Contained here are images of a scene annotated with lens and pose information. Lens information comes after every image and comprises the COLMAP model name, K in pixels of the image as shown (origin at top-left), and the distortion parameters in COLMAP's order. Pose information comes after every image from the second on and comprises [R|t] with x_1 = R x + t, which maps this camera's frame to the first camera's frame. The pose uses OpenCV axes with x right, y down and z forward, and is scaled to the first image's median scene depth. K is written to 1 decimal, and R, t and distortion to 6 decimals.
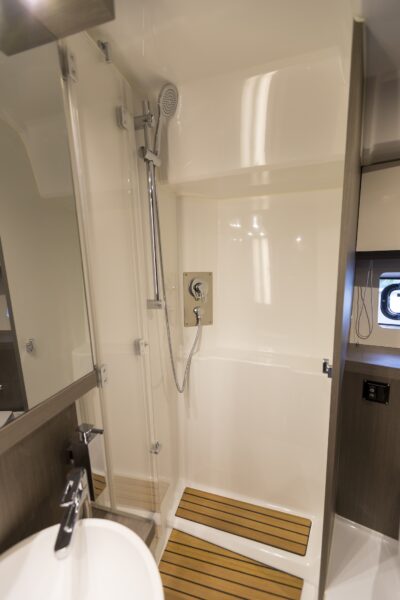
lens RADIAL K [[263.9, 0, 194.5], [0, 263.9, 303.0], [0, 0, 1]] dist [0.000638, -0.000899]
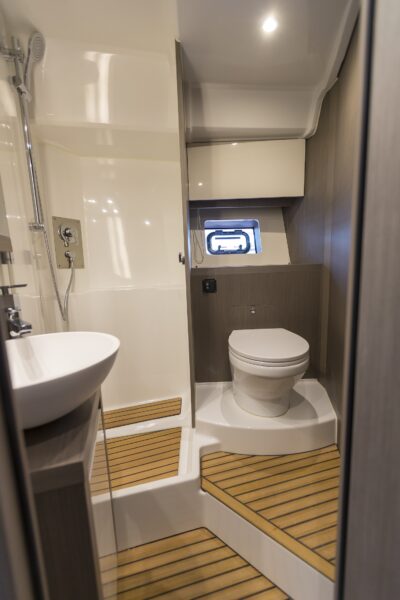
lens RADIAL K [[263.9, 0, 199.6], [0, 263.9, 300.0], [0, 0, 1]] dist [0.000638, -0.000899]
pose [[0.834558, -0.074412, 0.545872, -0.197902], [0.104468, 0.994234, -0.024184, 0.401113], [-0.540925, 0.077210, 0.837519, -0.242044]]
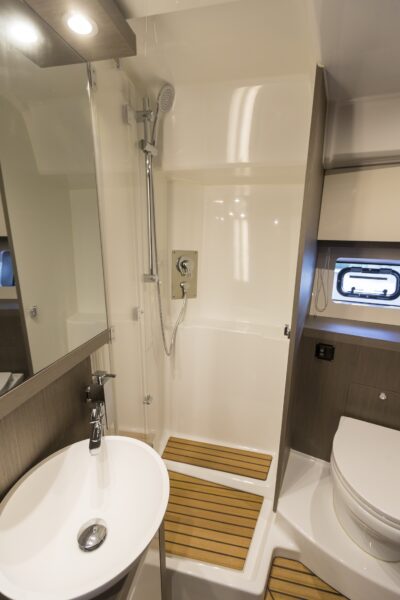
lens RADIAL K [[263.9, 0, 199.9], [0, 263.9, 294.5], [0, 0, 1]] dist [0.000638, -0.000899]
pose [[0.994700, 0.023157, 0.100183, -0.043814], [-0.029016, 0.997928, 0.057421, 0.002773], [-0.098646, -0.060023, 0.993311, -0.171459]]
